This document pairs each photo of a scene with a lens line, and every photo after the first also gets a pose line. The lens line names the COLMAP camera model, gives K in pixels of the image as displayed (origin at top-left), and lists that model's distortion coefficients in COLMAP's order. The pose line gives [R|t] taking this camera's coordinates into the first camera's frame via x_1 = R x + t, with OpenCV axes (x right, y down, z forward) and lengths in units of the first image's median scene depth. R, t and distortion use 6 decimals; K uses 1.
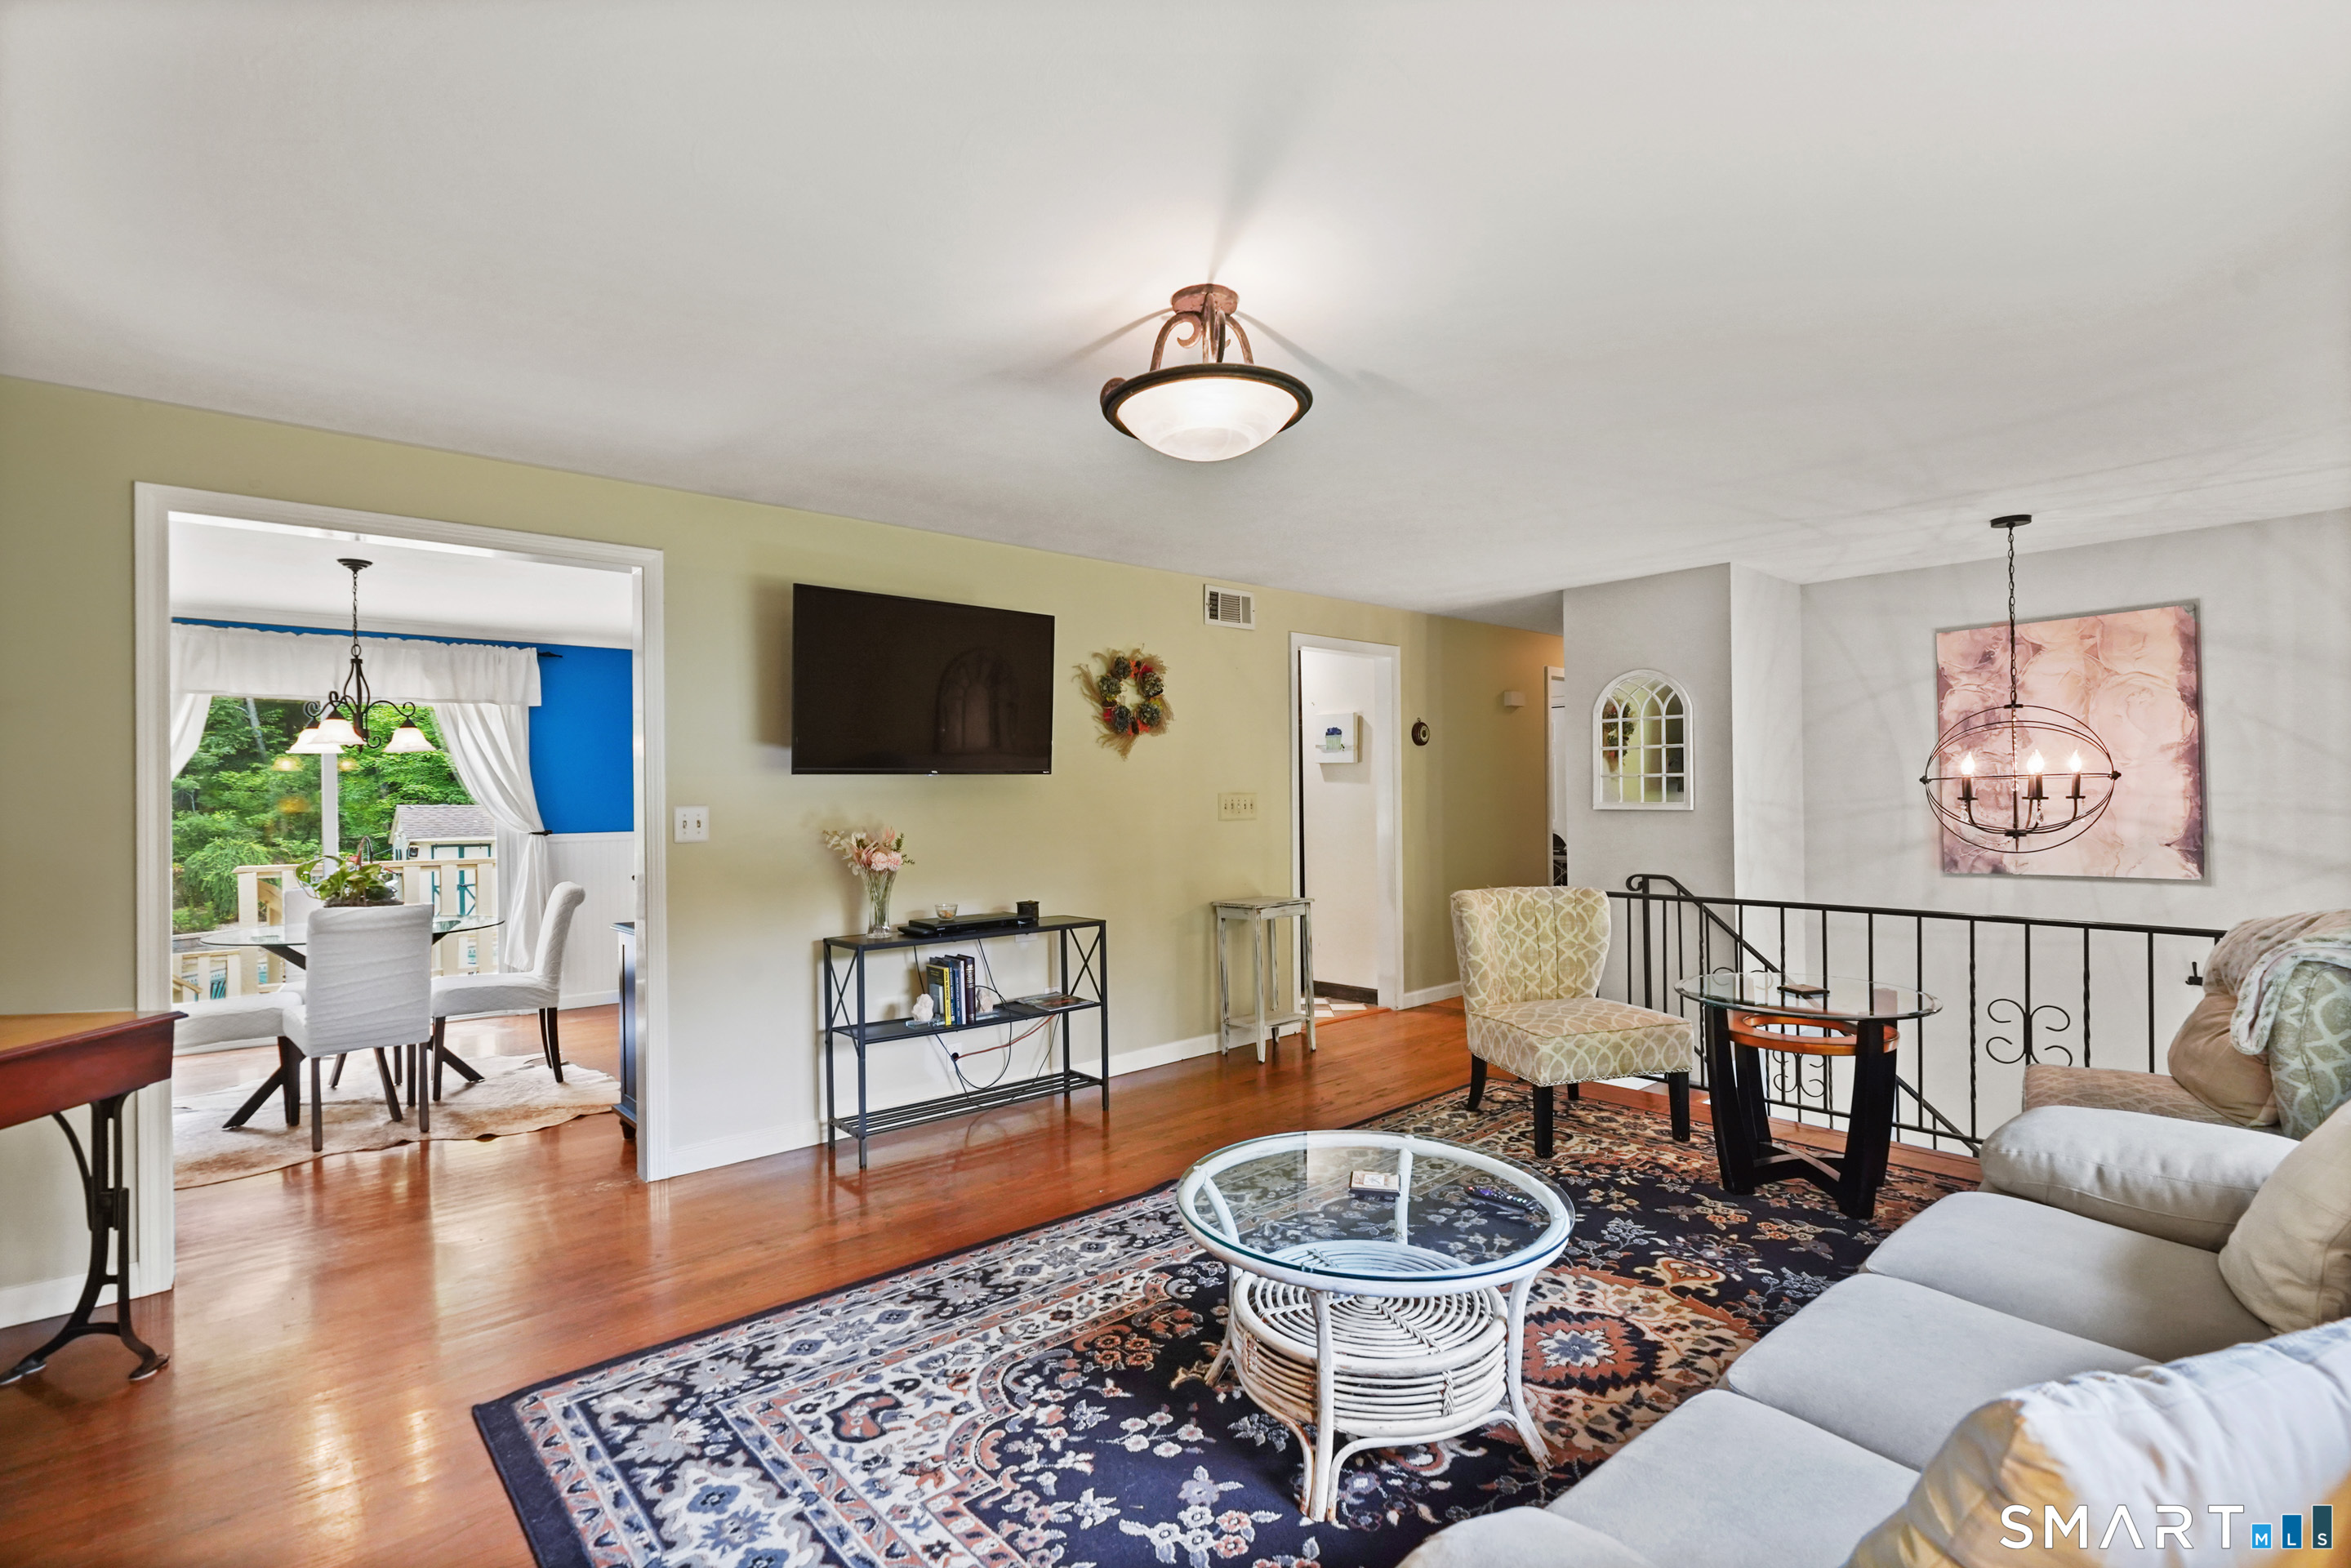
lens RADIAL K [[1084.8, 0, 1161.0], [0, 1084.8, 794.8], [0, 0, 1]] dist [-0.014998, 0.008523]
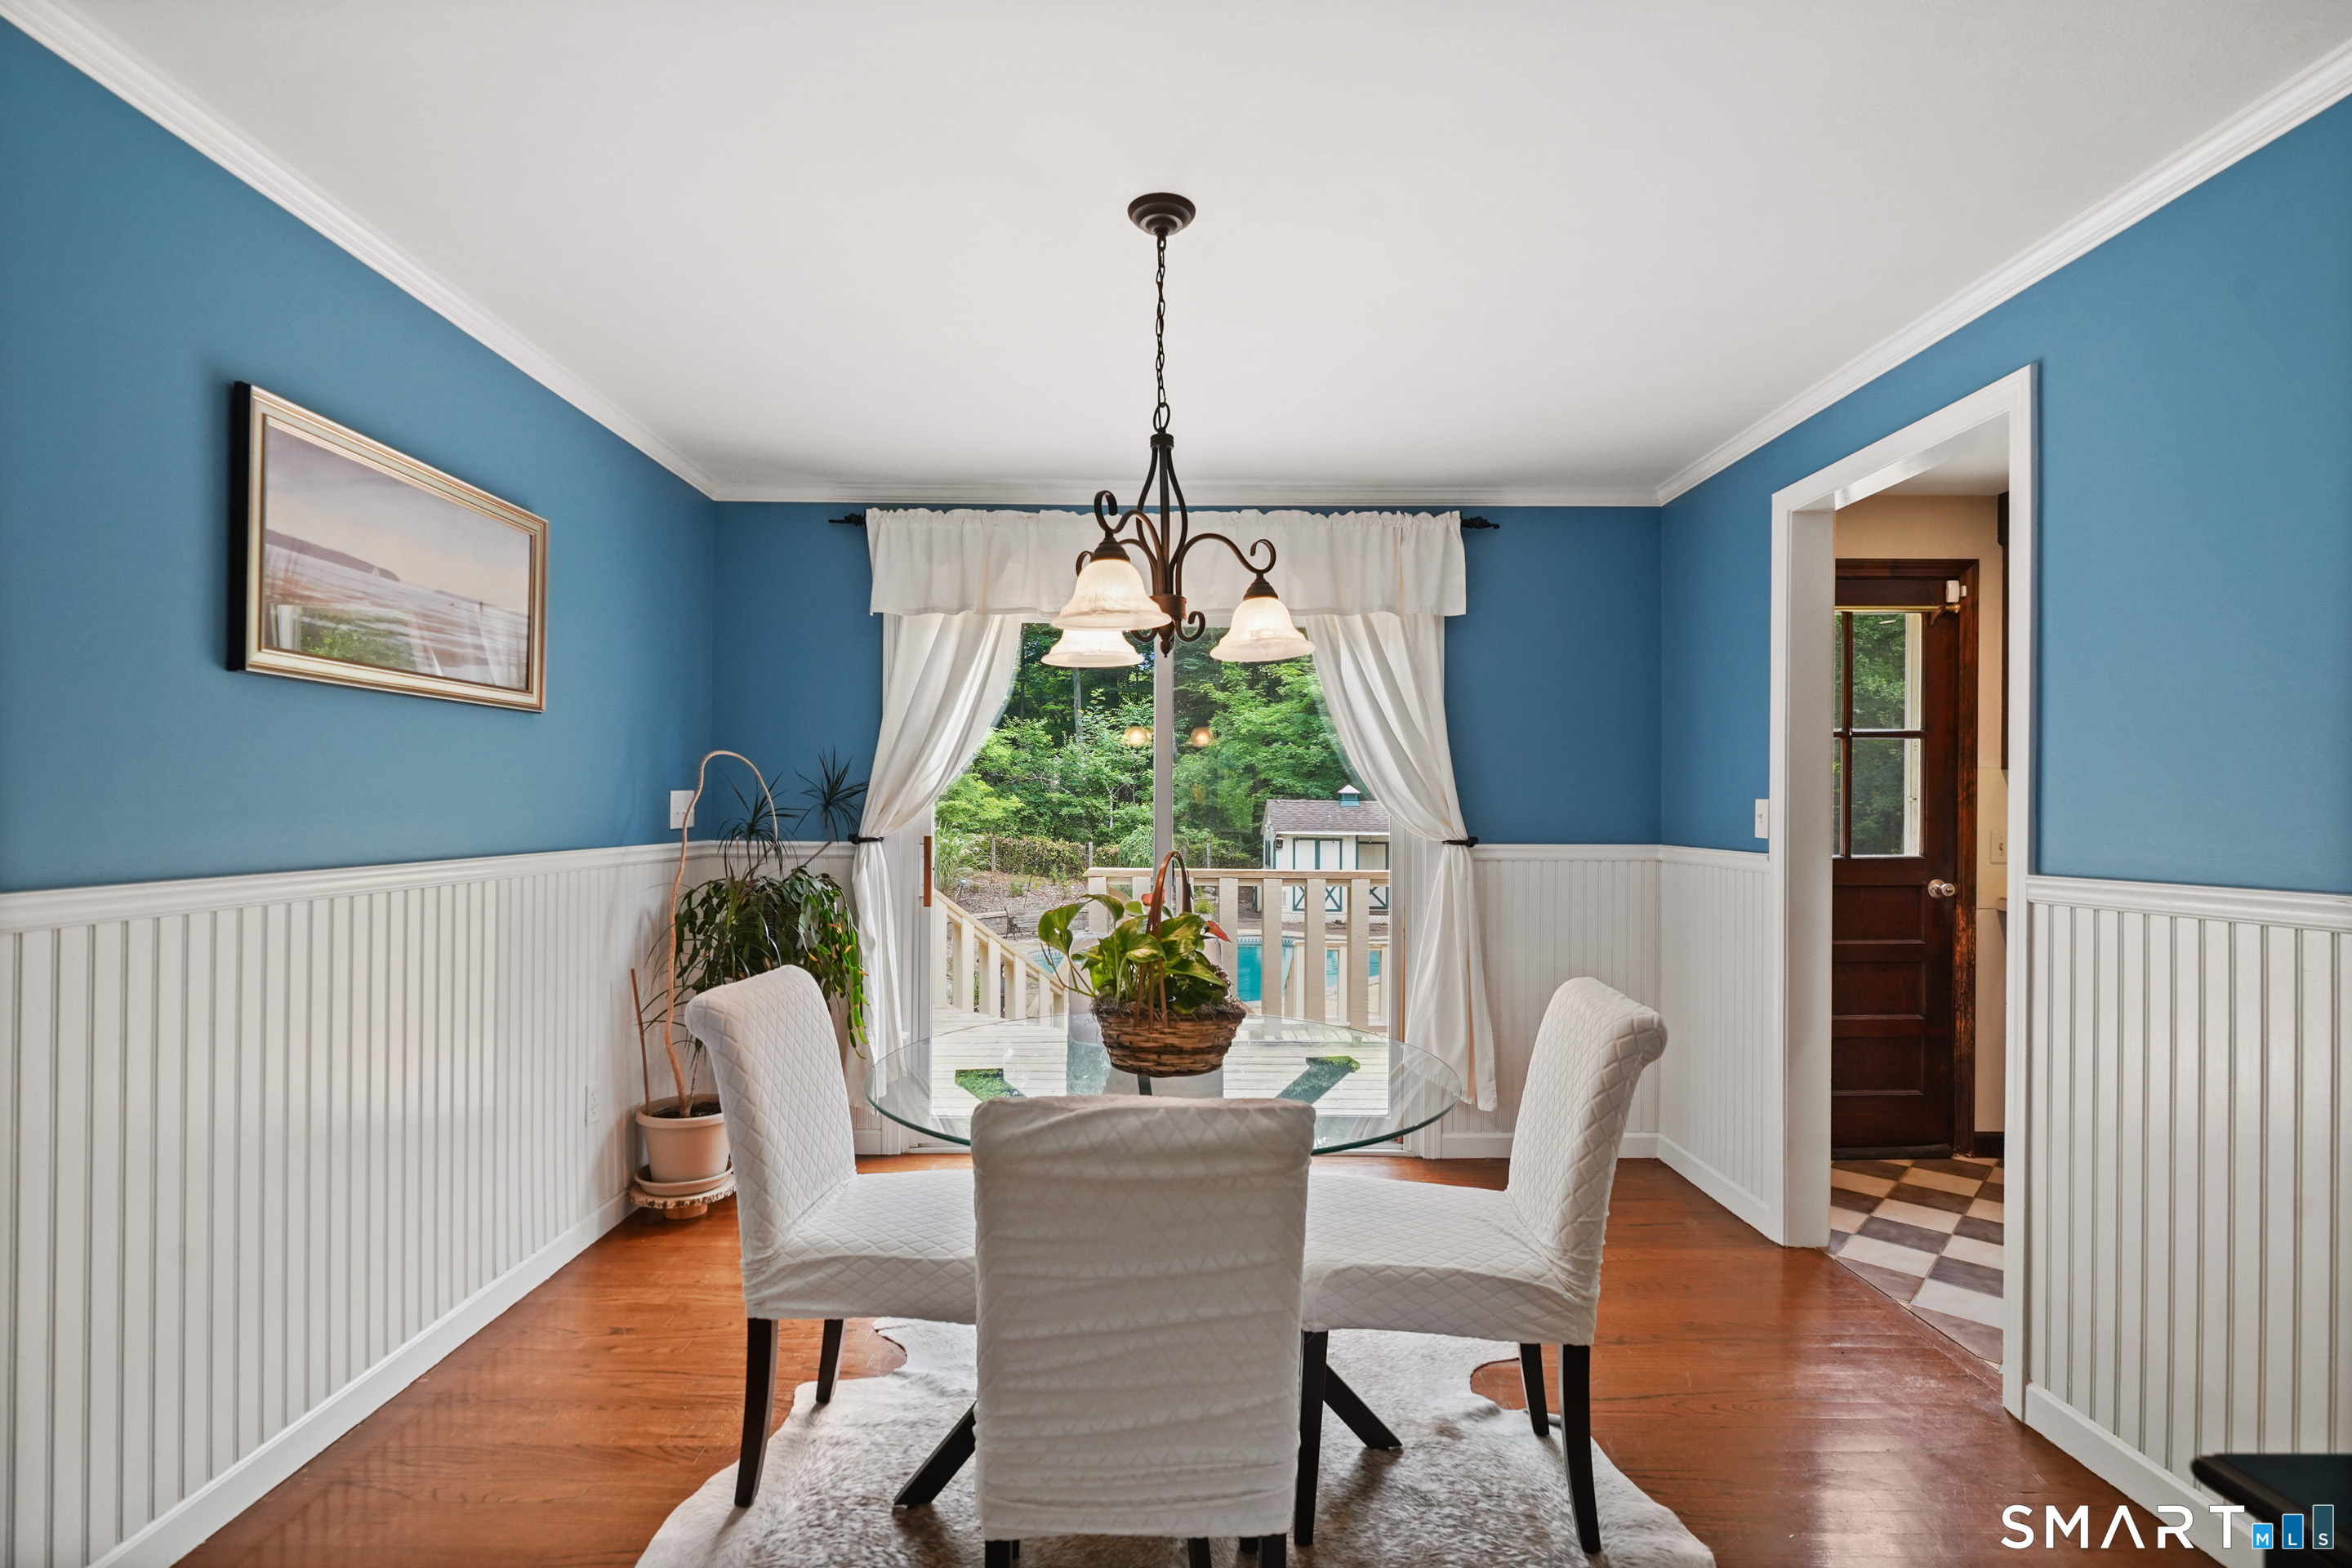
lens RADIAL K [[1085.2, 0, 1161.5], [0, 1085.2, 794.8], [0, 0, 1]] dist [-0.014998, 0.008523]
pose [[0.754751, 0.012948, -0.655883, -0.327679], [-0.014151, 0.999894, 0.003455, 0.011341], [0.655858, 0.006674, 0.754854, 0.479874]]
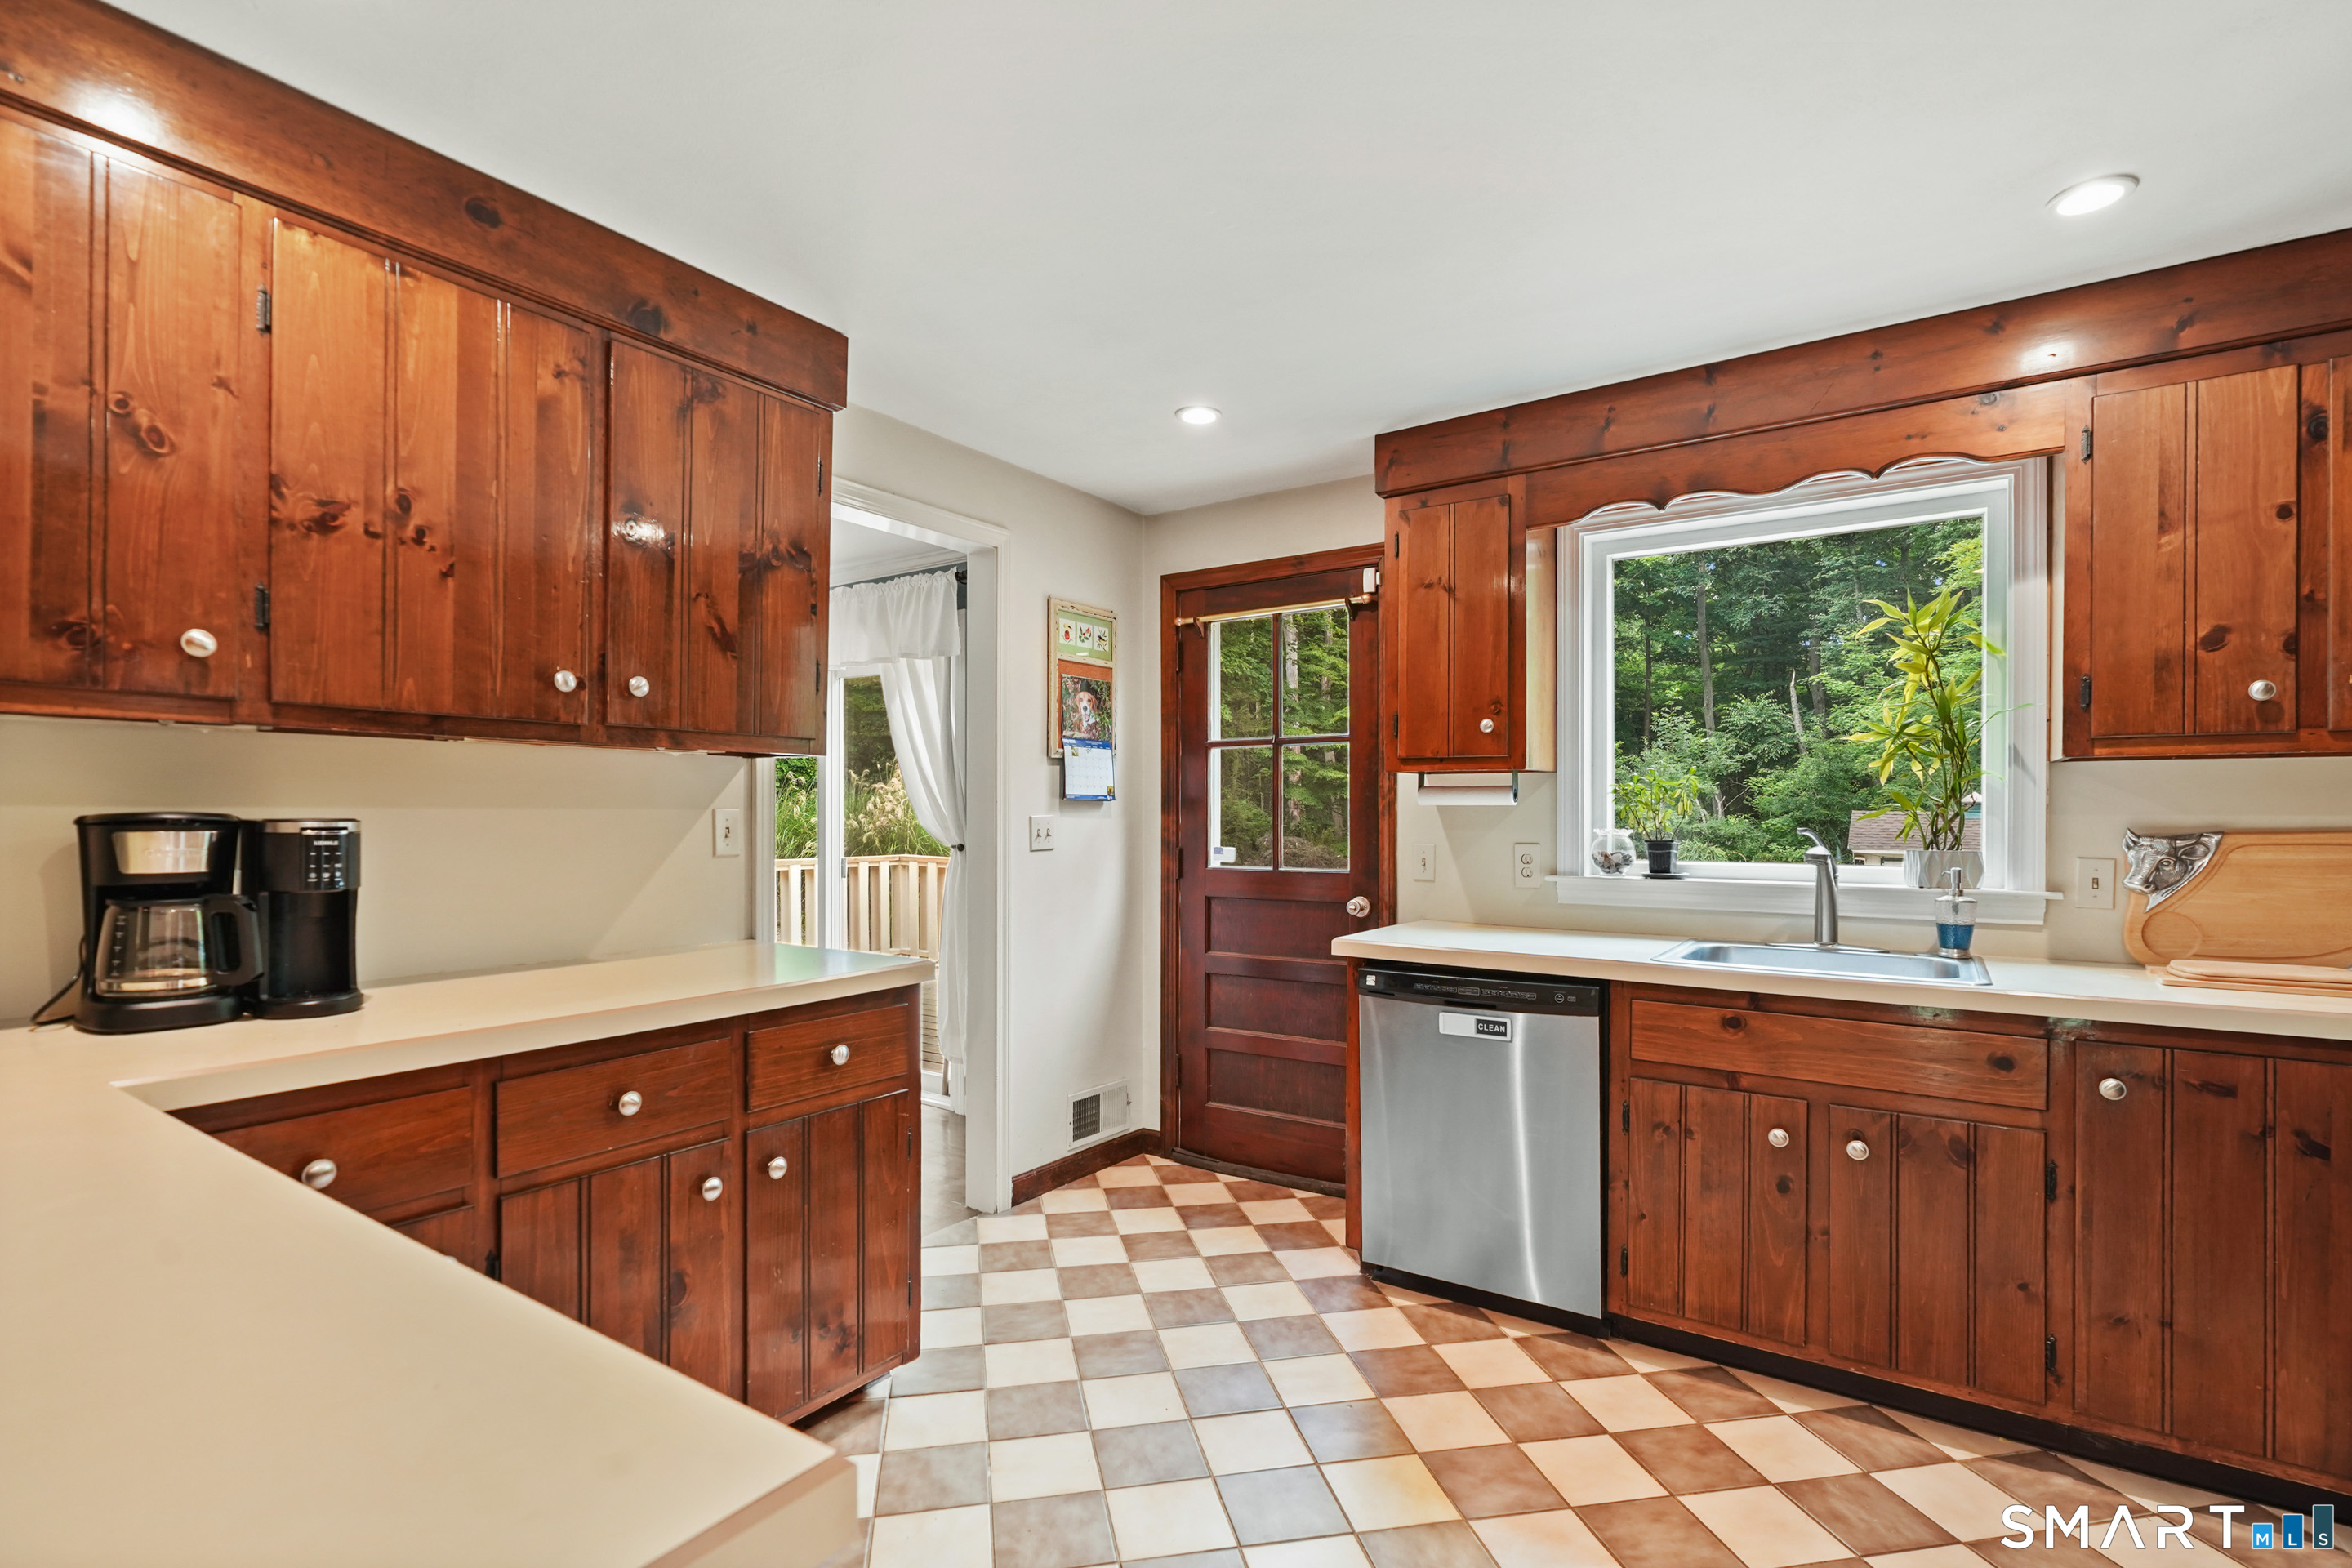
lens RADIAL K [[1085.2, 0, 1161.5], [0, 1085.2, 794.8], [0, 0, 1]] dist [-0.014998, 0.008523]
pose [[0.238967, 0.001024, -0.971027, 0.102249], [-0.006673, 0.999978, -0.000587, 0.003787], [0.971005, 0.006620, 0.238968, 0.973677]]
